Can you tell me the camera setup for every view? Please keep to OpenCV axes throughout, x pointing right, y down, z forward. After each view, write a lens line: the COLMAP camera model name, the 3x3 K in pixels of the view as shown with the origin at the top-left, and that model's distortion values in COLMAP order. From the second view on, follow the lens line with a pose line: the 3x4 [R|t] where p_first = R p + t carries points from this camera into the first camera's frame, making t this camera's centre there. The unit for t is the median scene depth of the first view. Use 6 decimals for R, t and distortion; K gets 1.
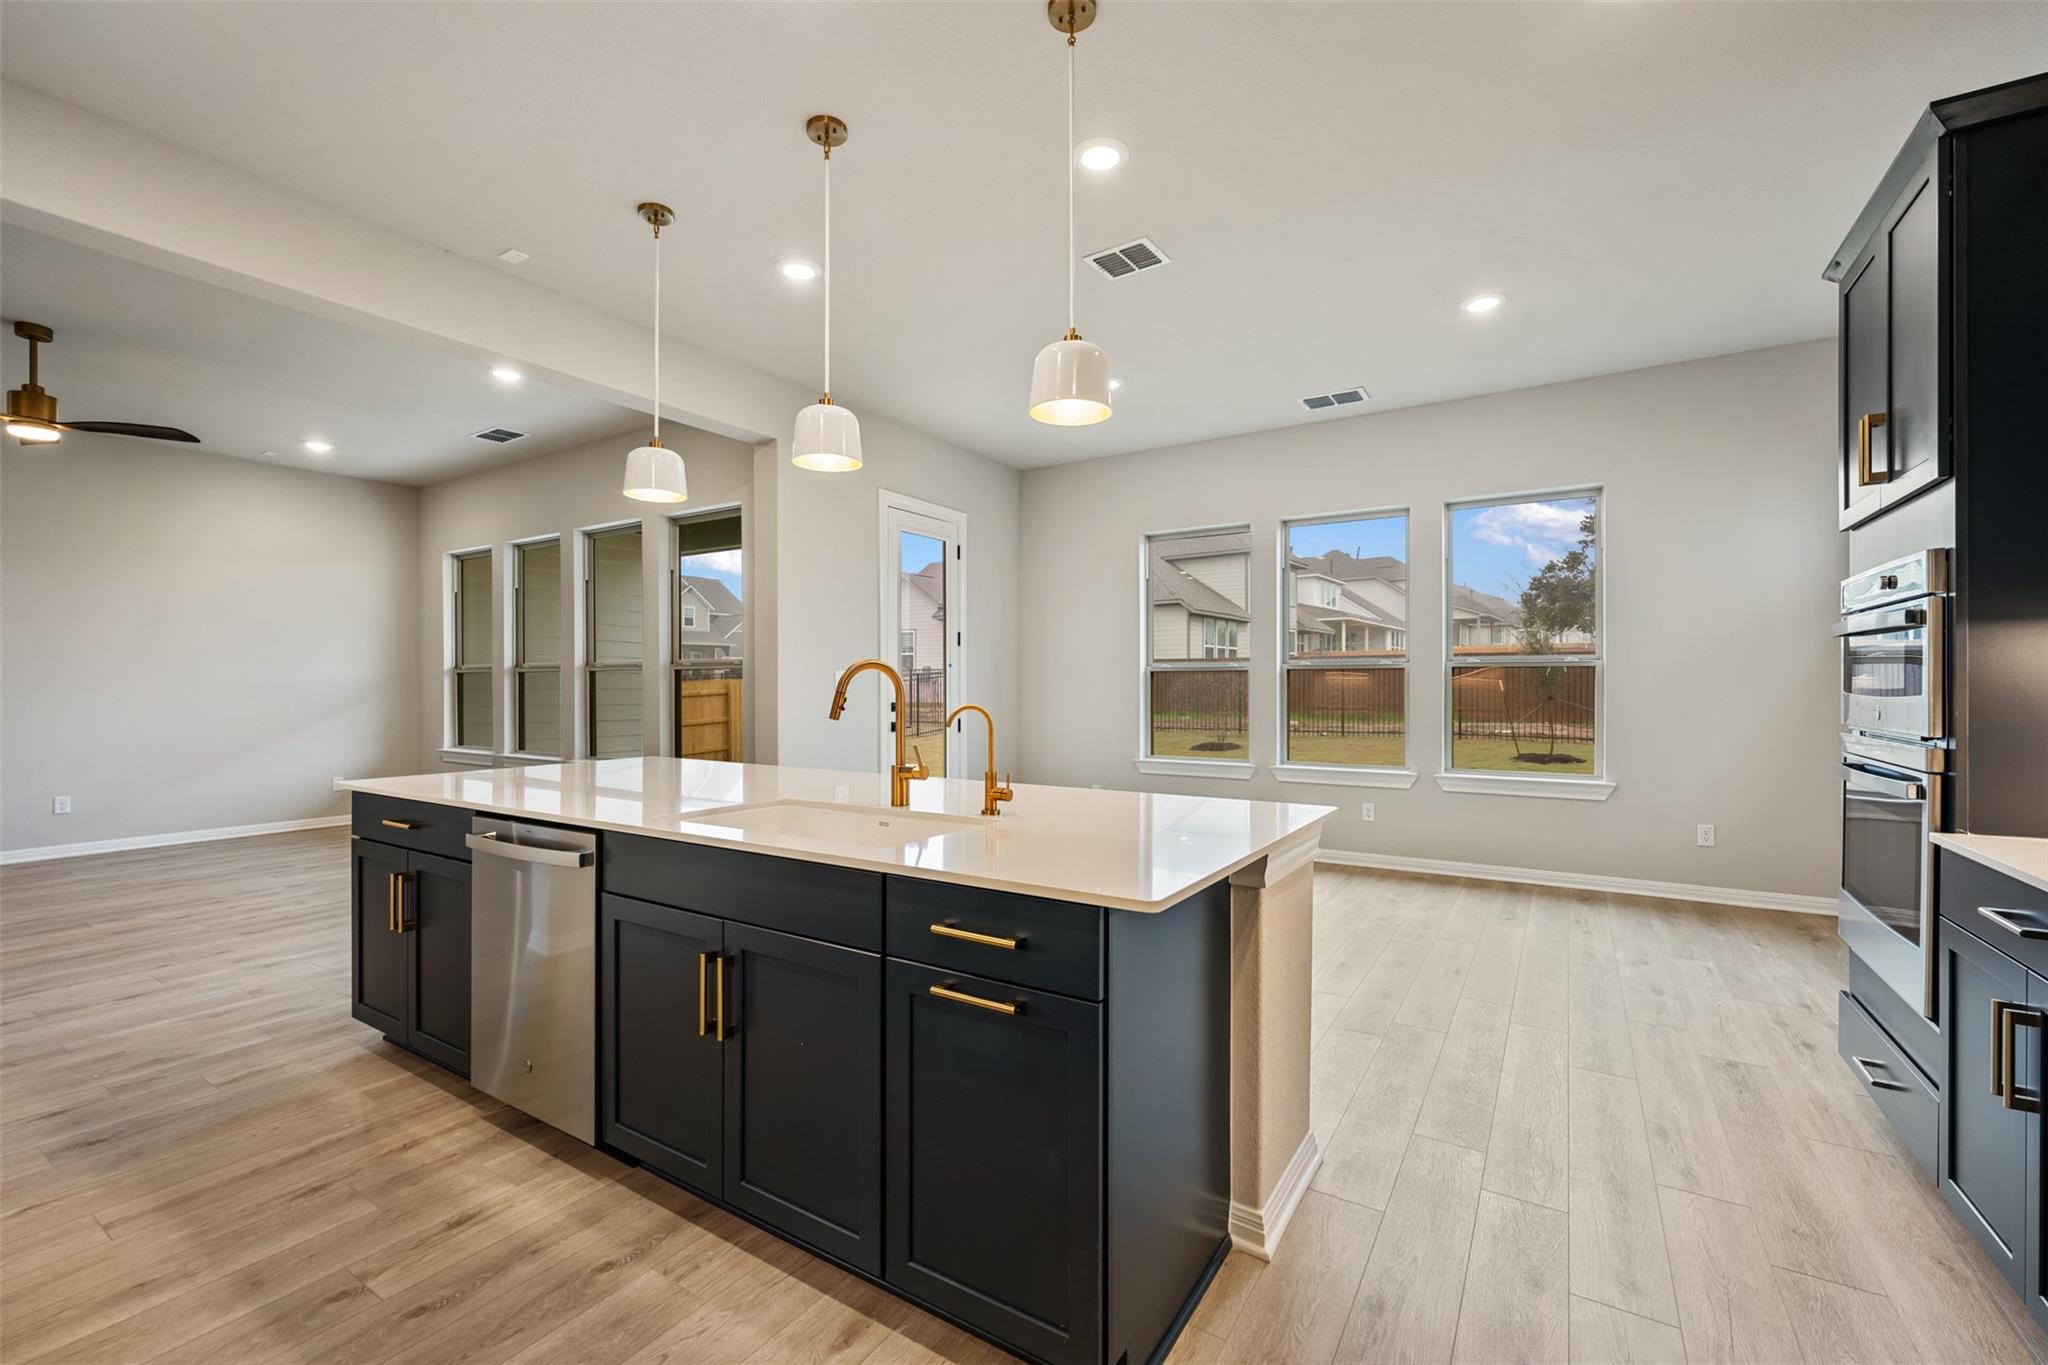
lens RADIAL K [[855.0, 0, 1024.0], [0, 855.0, 682.5], [0, 0, 1]] dist [0.001129, -0.000980]
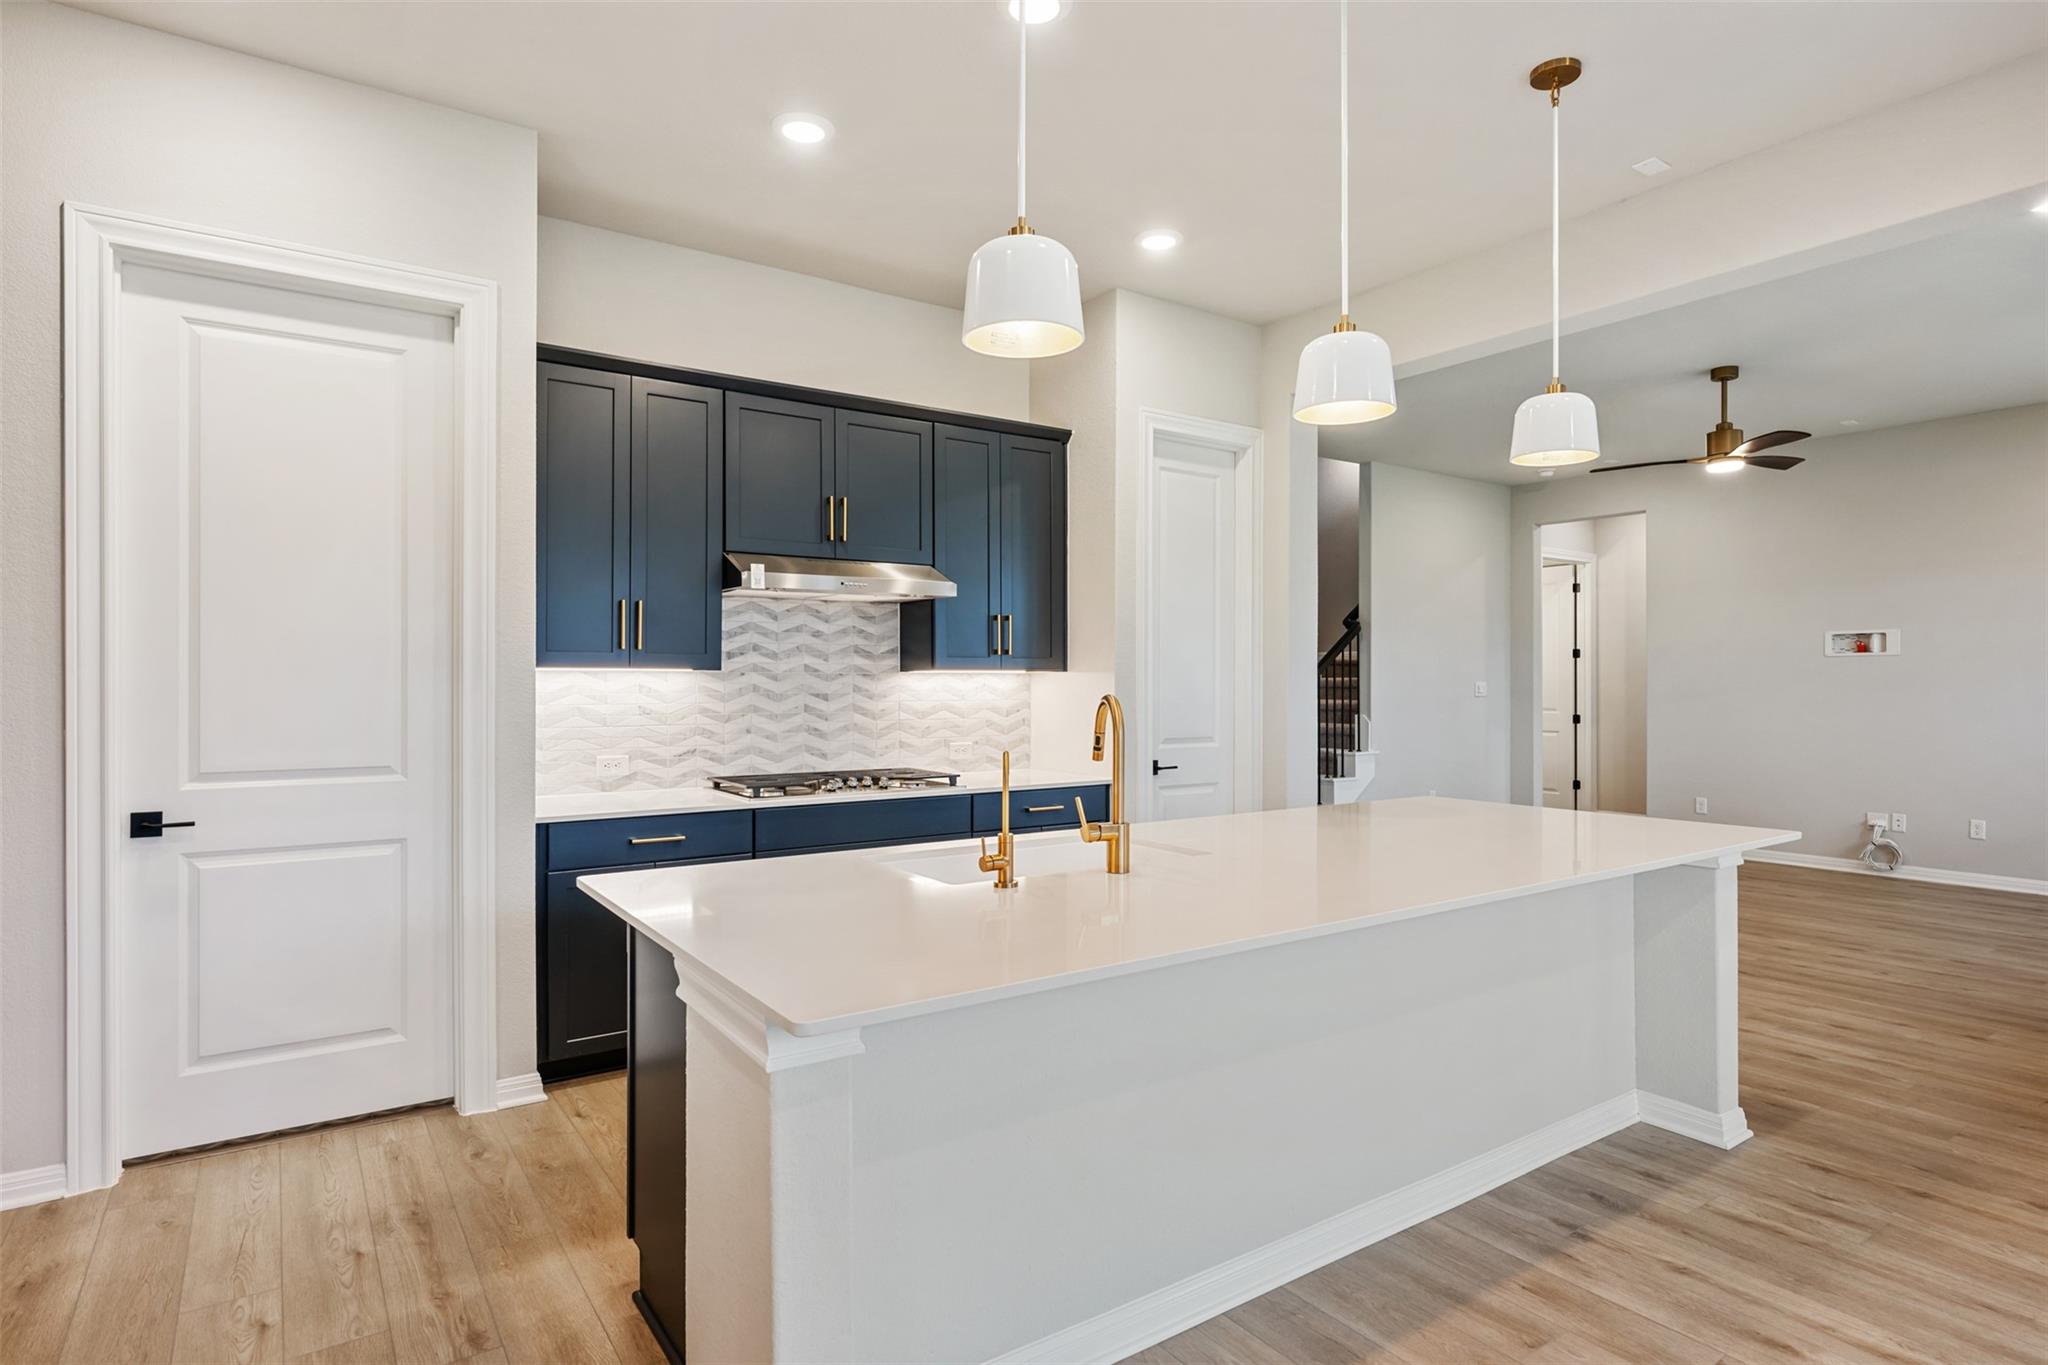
lens RADIAL K [[1081.8, 0, 1019.2], [0, 1081.8, 683.4], [0, 0, 1]] dist [-0.002925, 0.000369]
pose [[-0.391135, 0.001636, -0.920332, 0.327878], [0.003273, 0.999995, 0.000387, -0.015028], [0.920328, -0.002861, -0.391138, 0.512480]]
